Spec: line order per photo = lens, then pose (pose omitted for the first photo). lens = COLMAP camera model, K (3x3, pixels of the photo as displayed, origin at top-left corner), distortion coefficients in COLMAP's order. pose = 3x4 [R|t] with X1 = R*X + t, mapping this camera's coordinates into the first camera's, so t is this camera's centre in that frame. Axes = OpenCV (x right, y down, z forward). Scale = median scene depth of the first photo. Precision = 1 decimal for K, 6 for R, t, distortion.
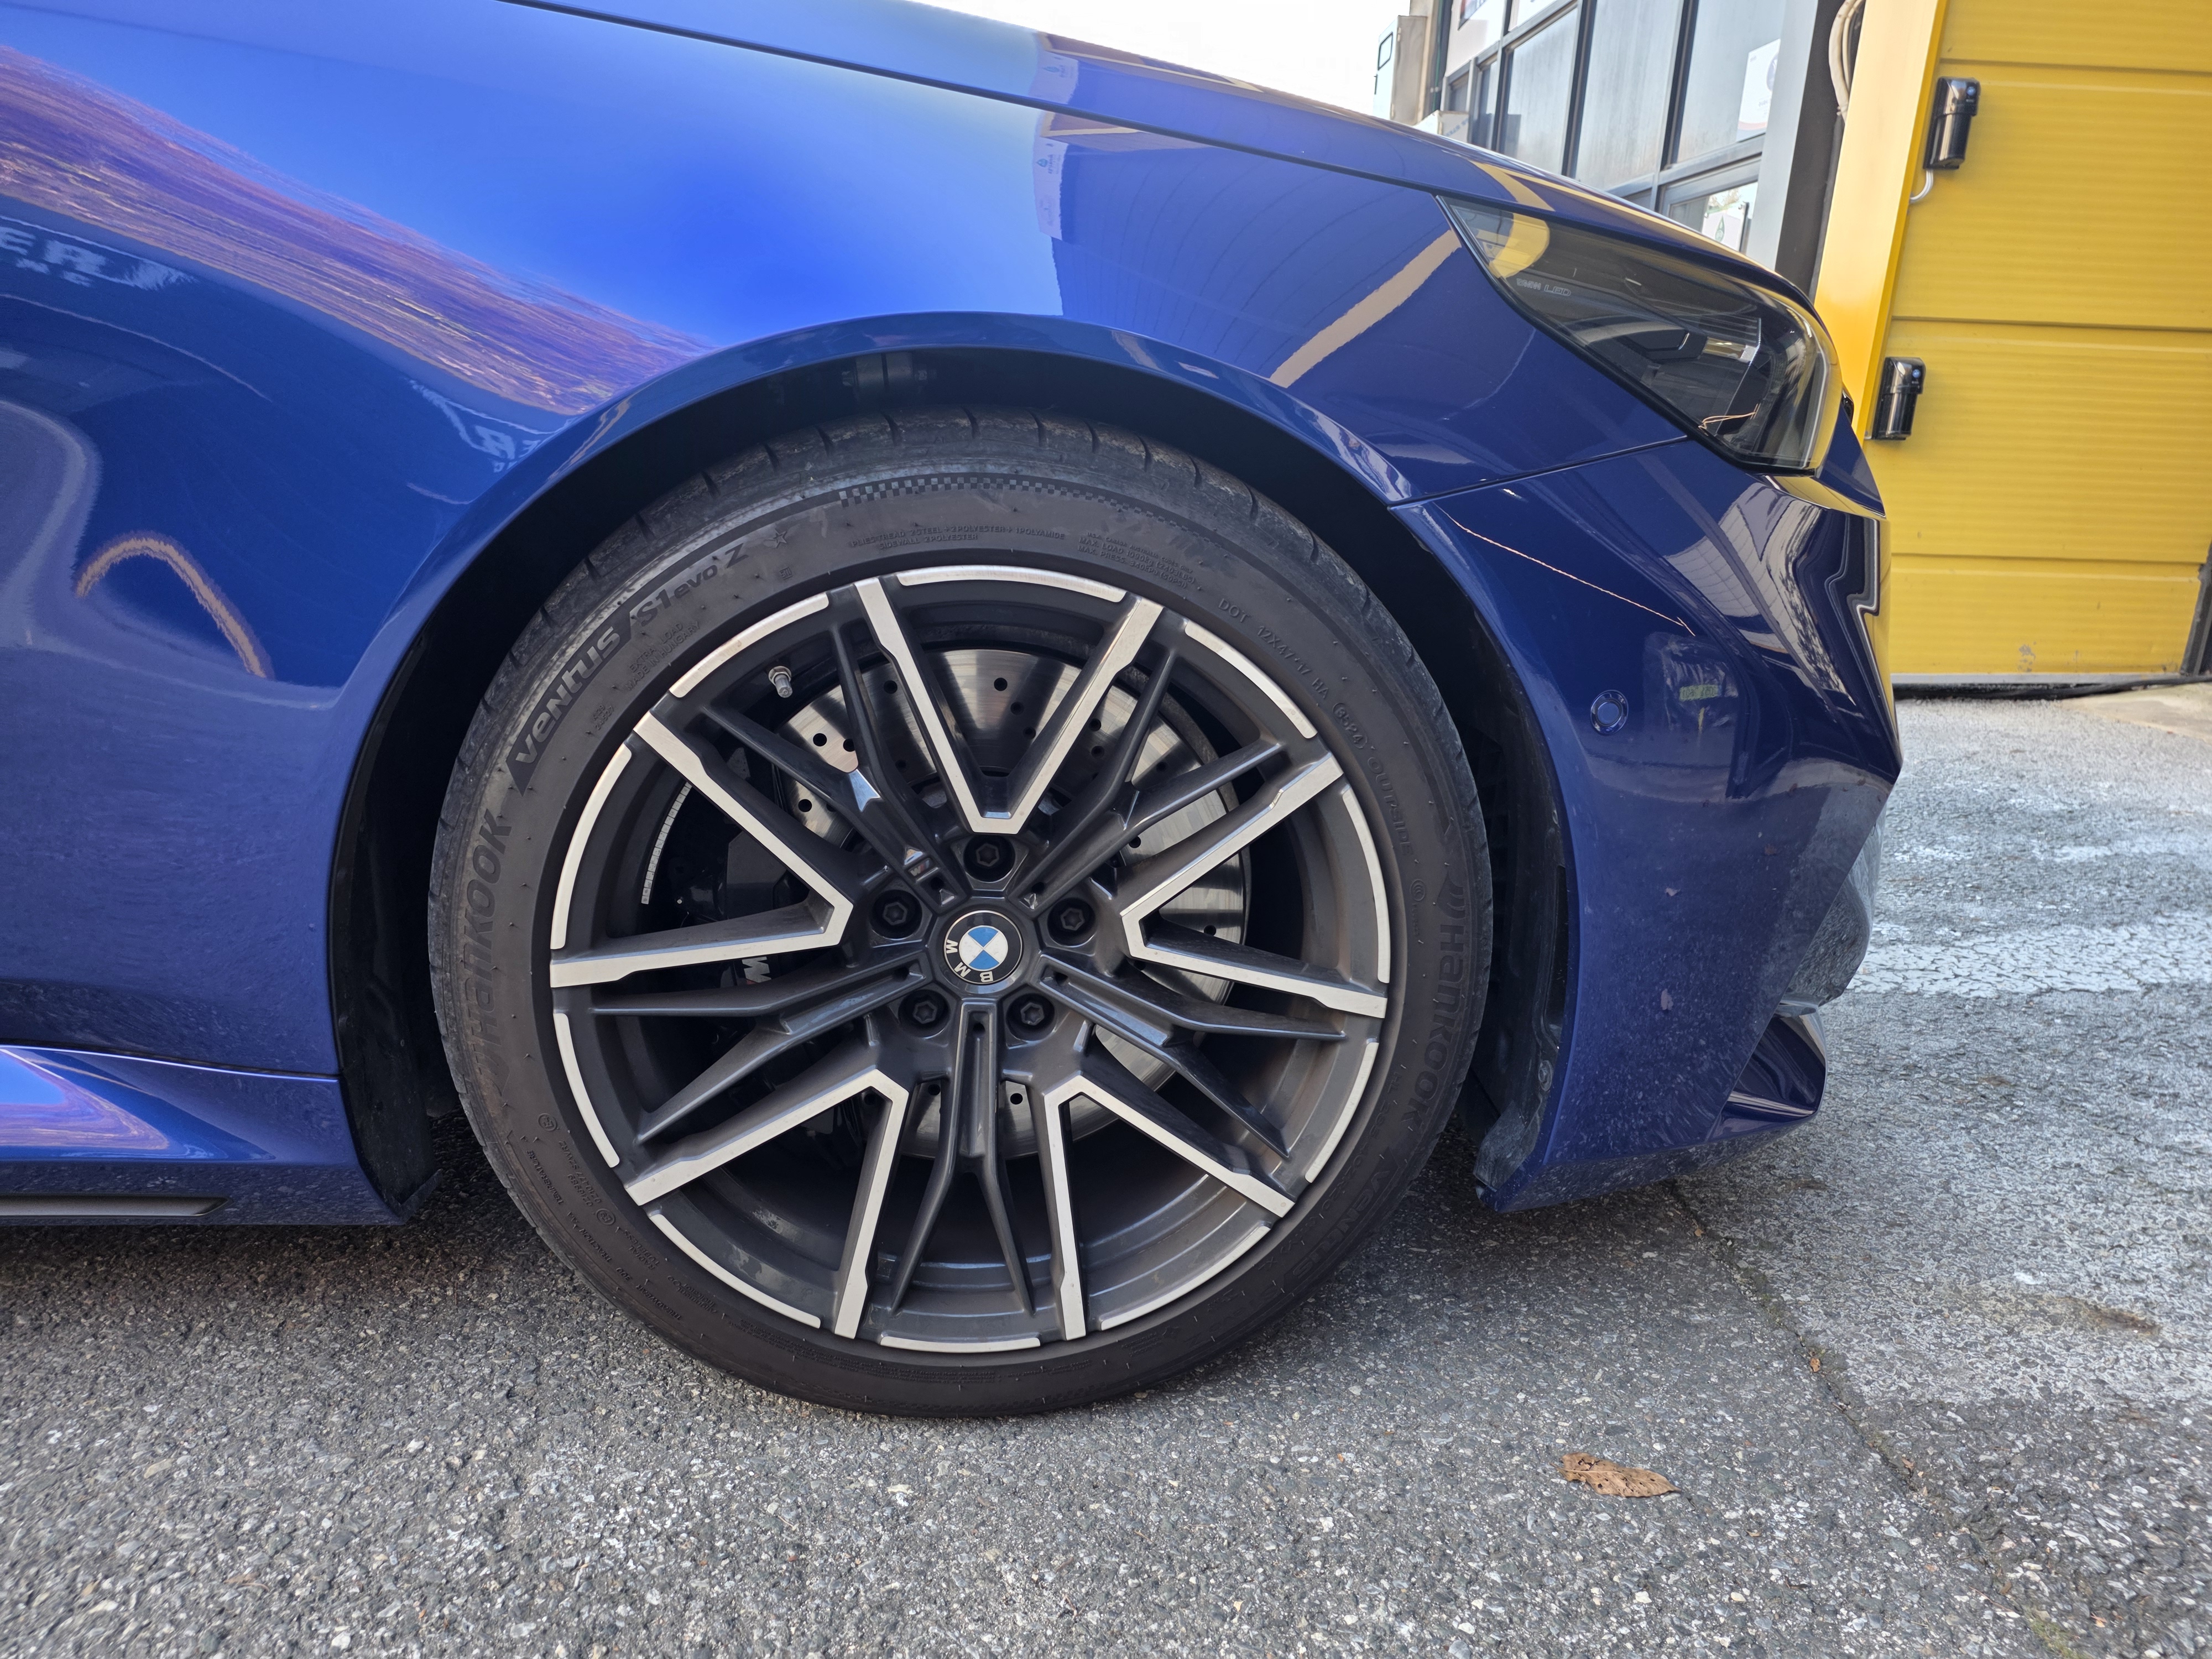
lens RADIAL K [[1450.9, 0, 1118.9], [0, 1450.9, 823.8], [0, 0, 1]] dist [0.036695, -0.003437]
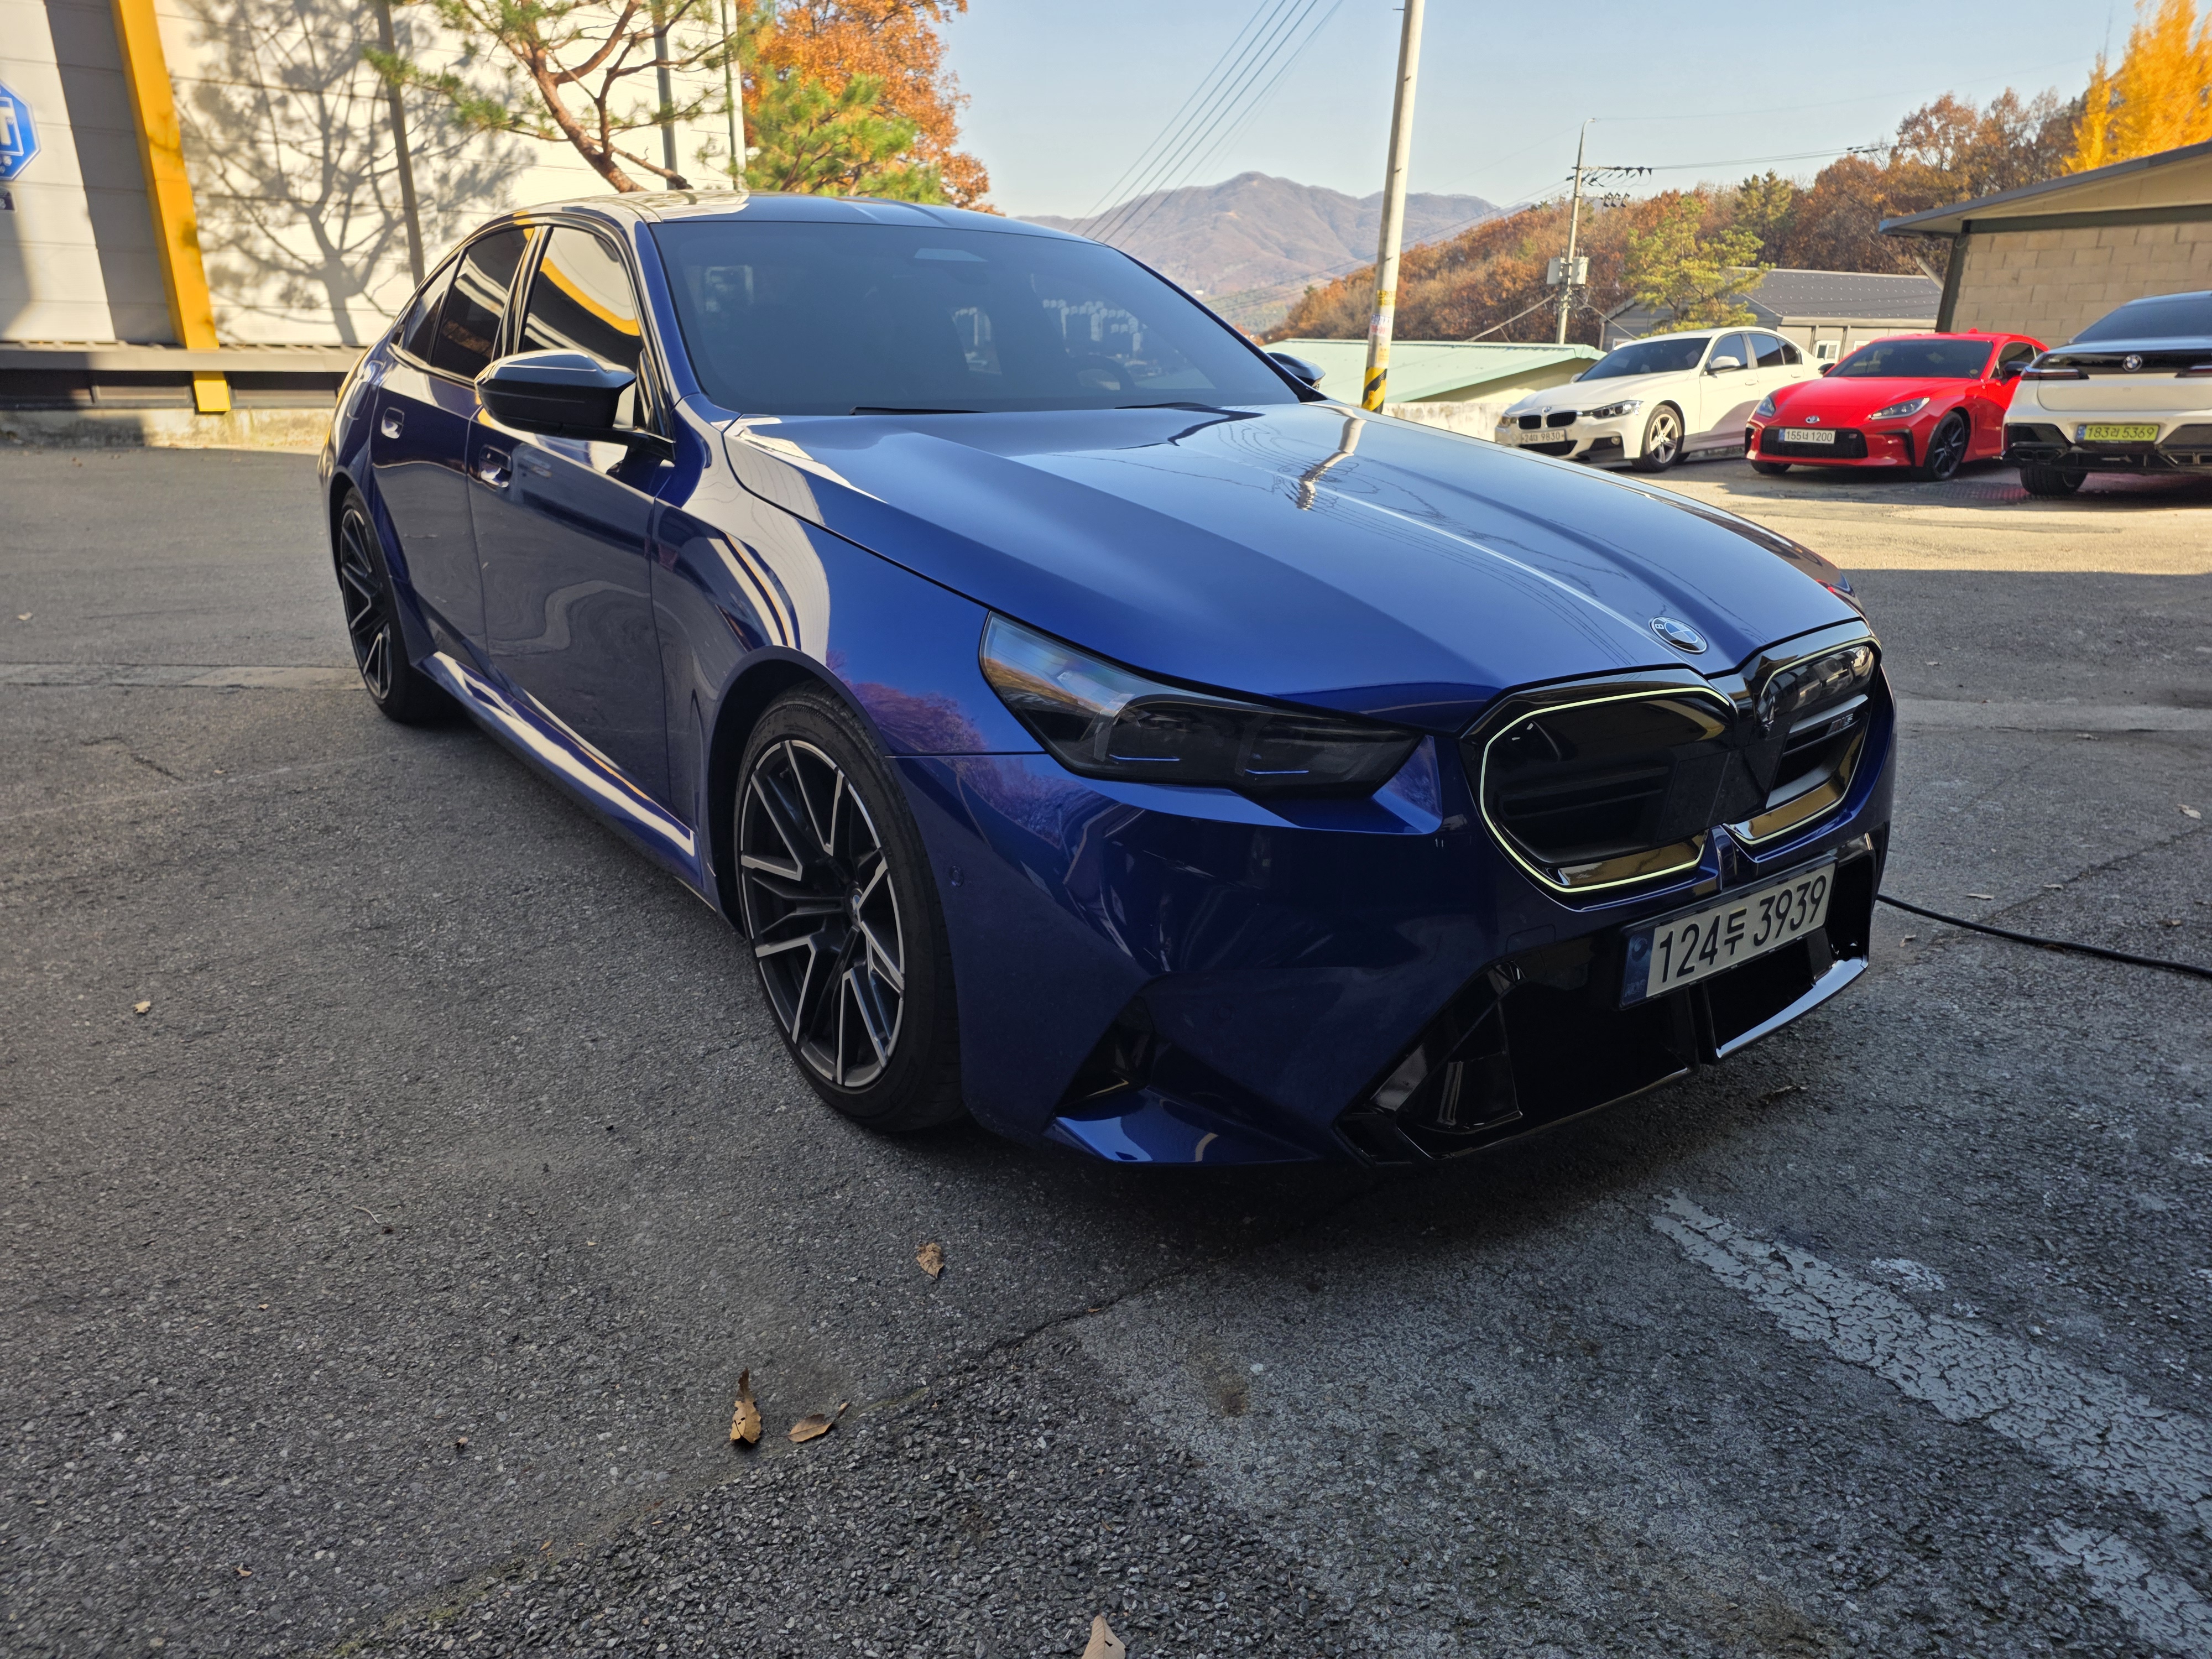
lens RADIAL K [[1450.9, 0, 1118.9], [0, 1450.9, 823.8], [0, 0, 1]] dist [0.036695, -0.003437]
pose [[0.506776, 0.231034, -0.830543, 2.038204], [-0.227297, 0.965138, 0.129785, -0.438543], [0.831573, 0.123008, 0.541622, 0.101740]]
